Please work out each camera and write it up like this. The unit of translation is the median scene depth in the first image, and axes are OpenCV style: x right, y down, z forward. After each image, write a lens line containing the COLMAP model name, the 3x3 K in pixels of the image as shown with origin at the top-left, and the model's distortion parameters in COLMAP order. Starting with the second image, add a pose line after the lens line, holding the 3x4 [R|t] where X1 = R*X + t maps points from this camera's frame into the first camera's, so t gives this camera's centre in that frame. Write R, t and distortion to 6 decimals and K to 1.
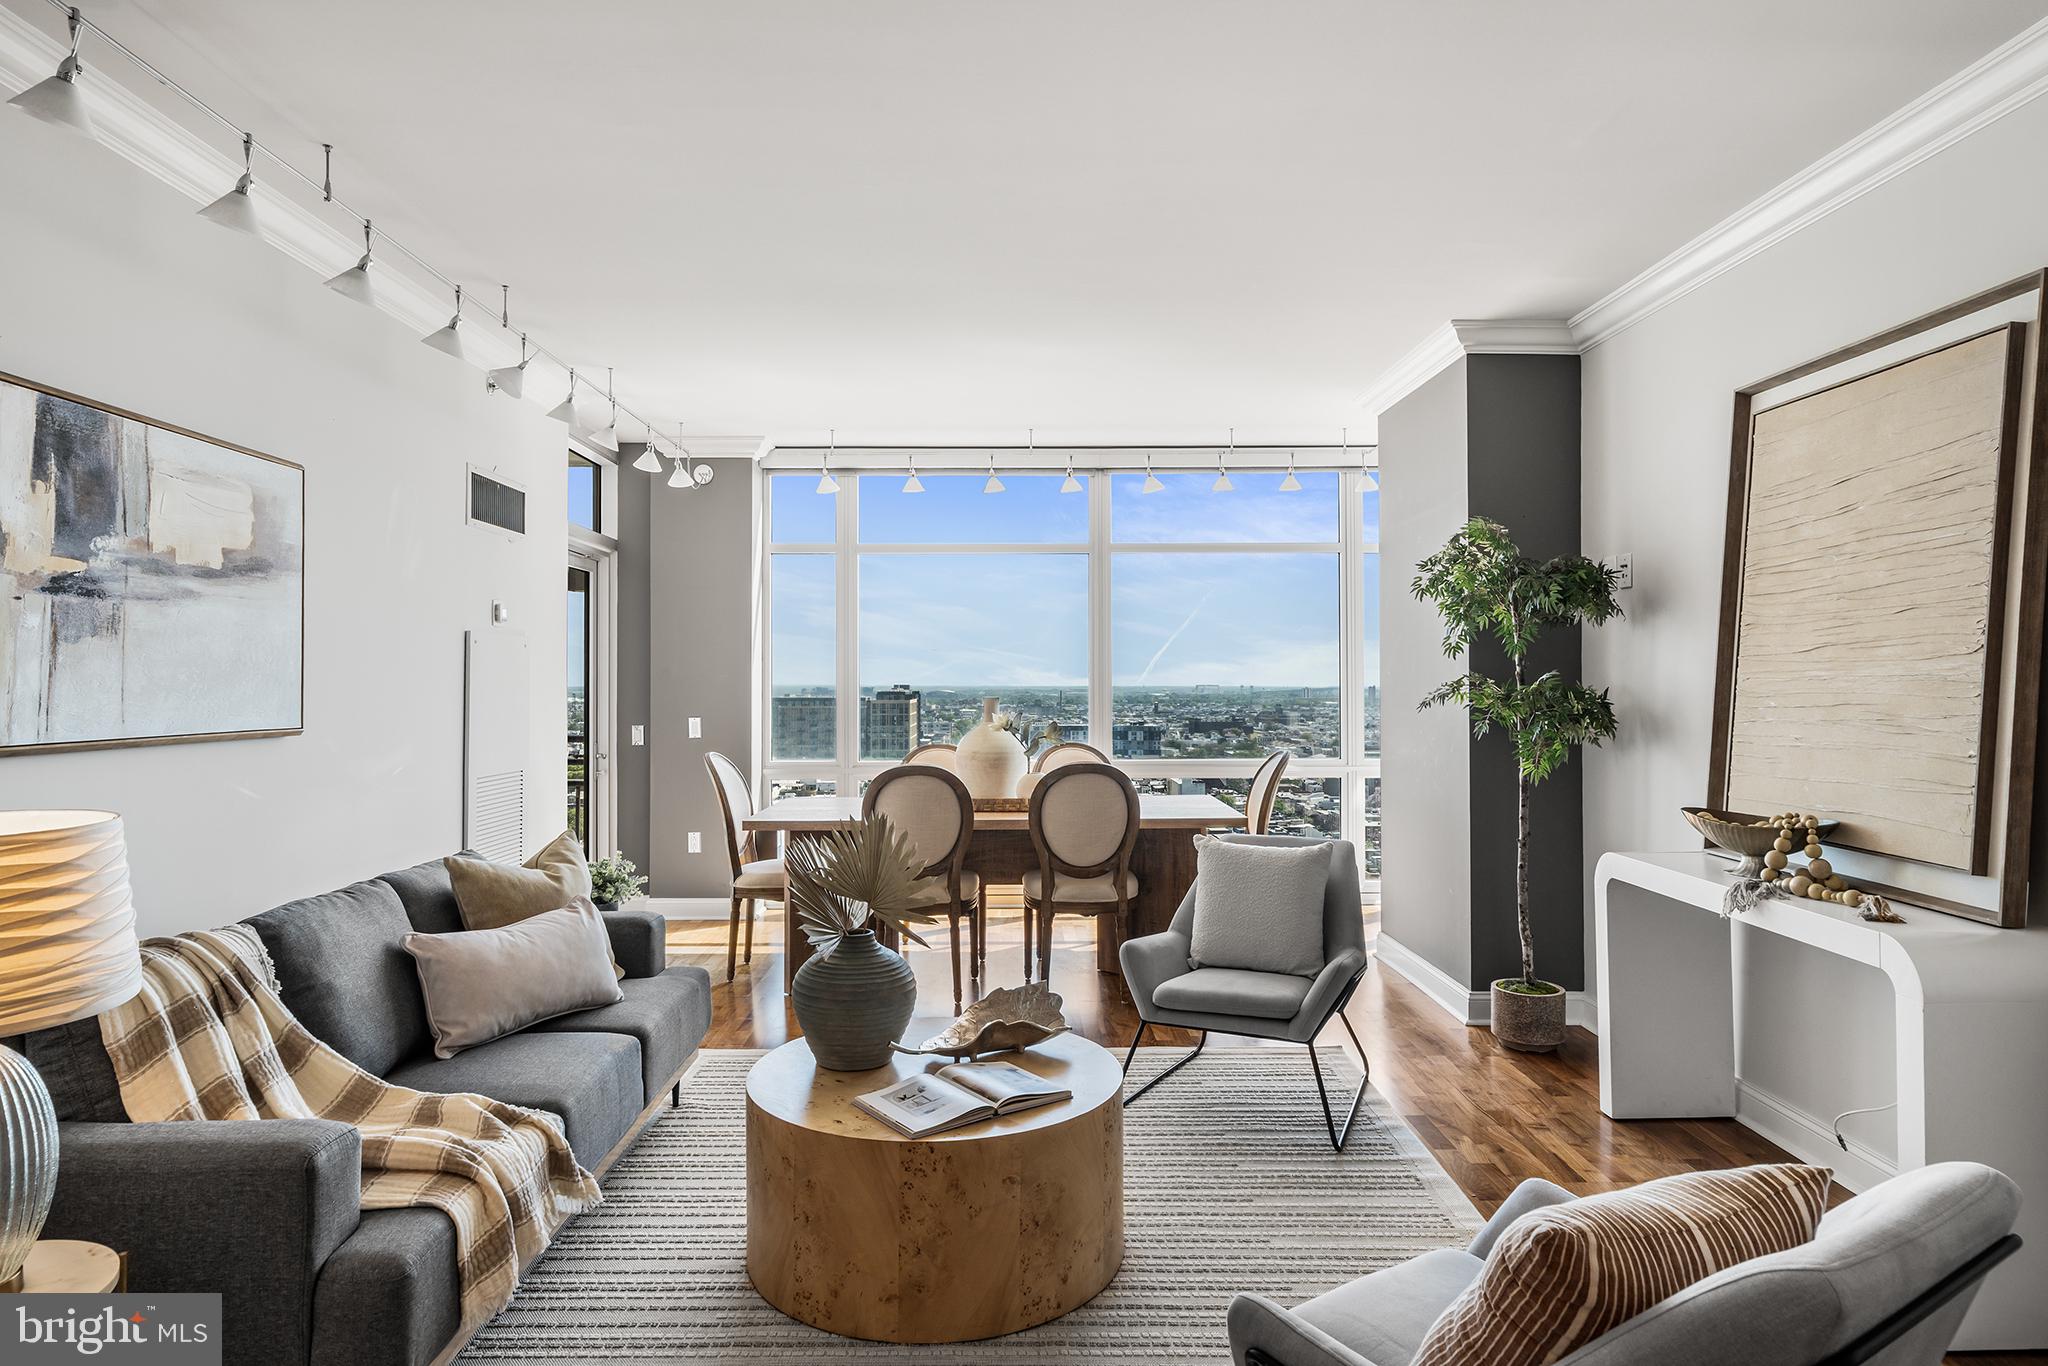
lens RADIAL K [[1243.0, 0, 1046.7], [0, 1243.0, 640.3], [0, 0, 1]] dist [0.005118, 0.009752]
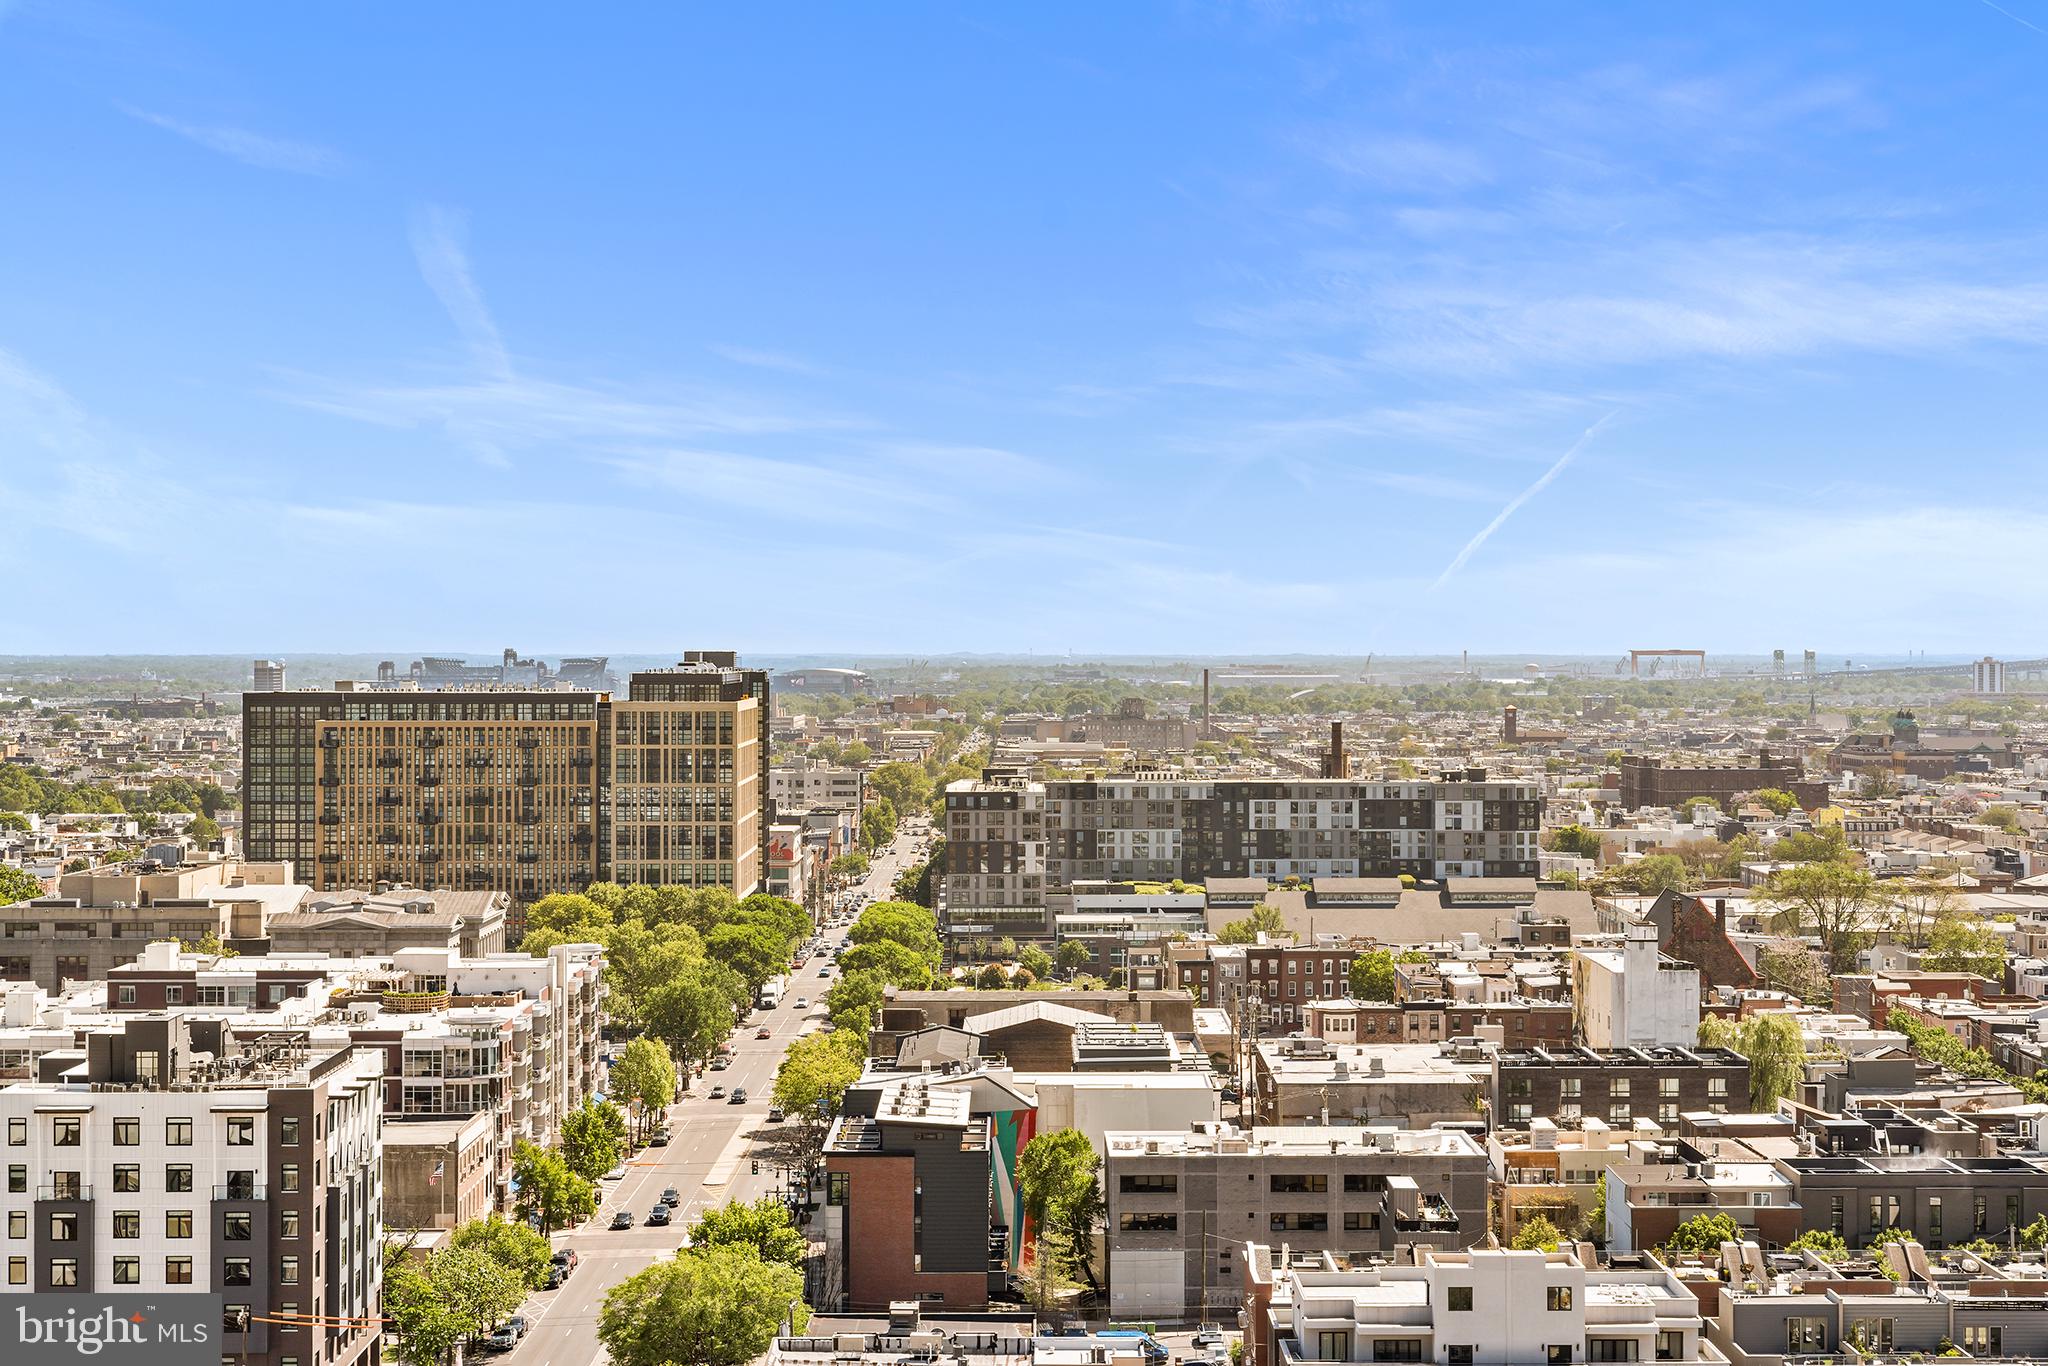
lens RADIAL K [[3861.9, 0, 1033.9], [0, 3861.9, 618.1], [0, 0, 1]] dist [0.017367, 0.000000]
pose [[0.999841, 0.000014, -0.017833, -0.472427], [0.000485, 0.999607, 0.028023, 0.012527], [0.017826, -0.028027, 0.999448, 0.957605]]
